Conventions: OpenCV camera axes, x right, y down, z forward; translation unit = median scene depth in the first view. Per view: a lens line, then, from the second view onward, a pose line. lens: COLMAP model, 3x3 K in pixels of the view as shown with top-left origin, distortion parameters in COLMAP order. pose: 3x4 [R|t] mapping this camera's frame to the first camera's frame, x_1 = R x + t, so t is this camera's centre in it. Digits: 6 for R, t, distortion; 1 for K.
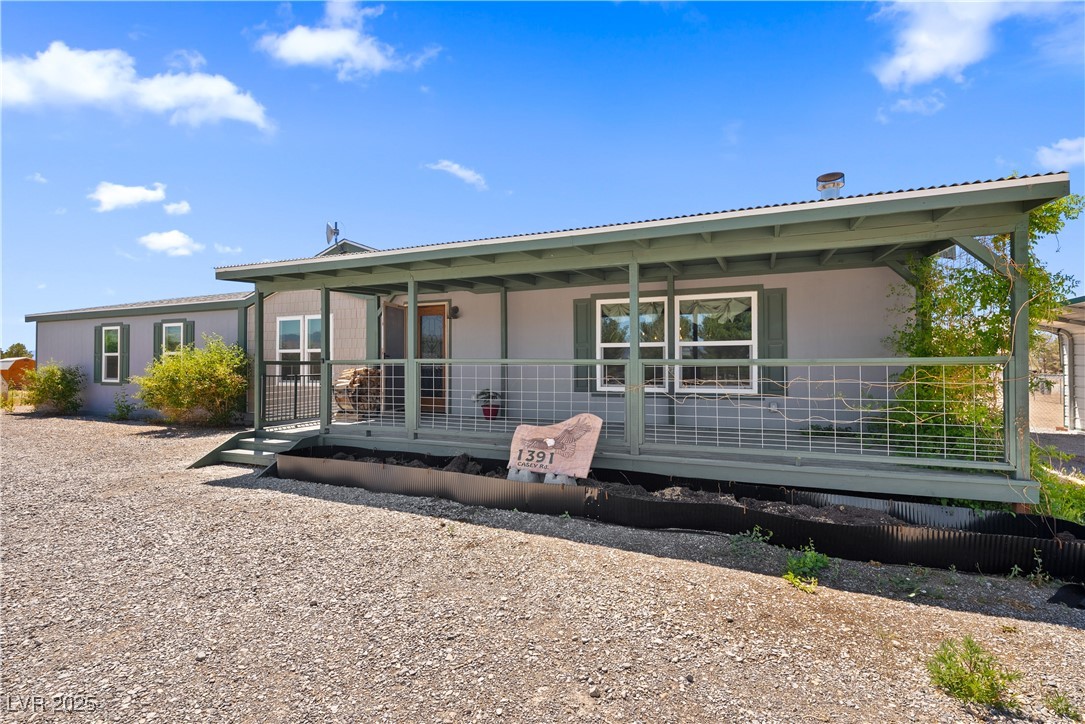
lens RADIAL K [[513.6, 0, 540.5], [0, 513.6, 361.4], [0, 0, 1]] dist [0.003566, 0.000865]
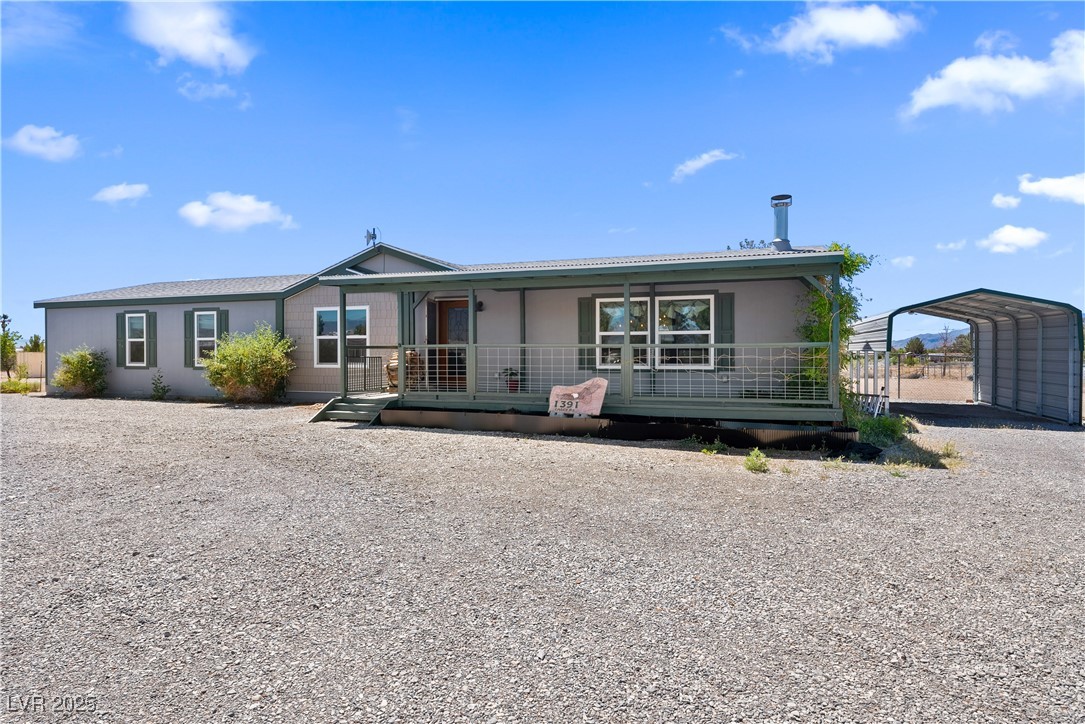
lens RADIAL K [[625.9, 0, 542.2], [0, 625.9, 361.3], [0, 0, 1]] dist [0.004424, -0.001079]
pose [[0.998232, -0.002330, 0.059394, -0.131757], [0.001054, 0.999768, 0.021500, 0.005423], [-0.059431, -0.021399, 0.998003, -0.618734]]
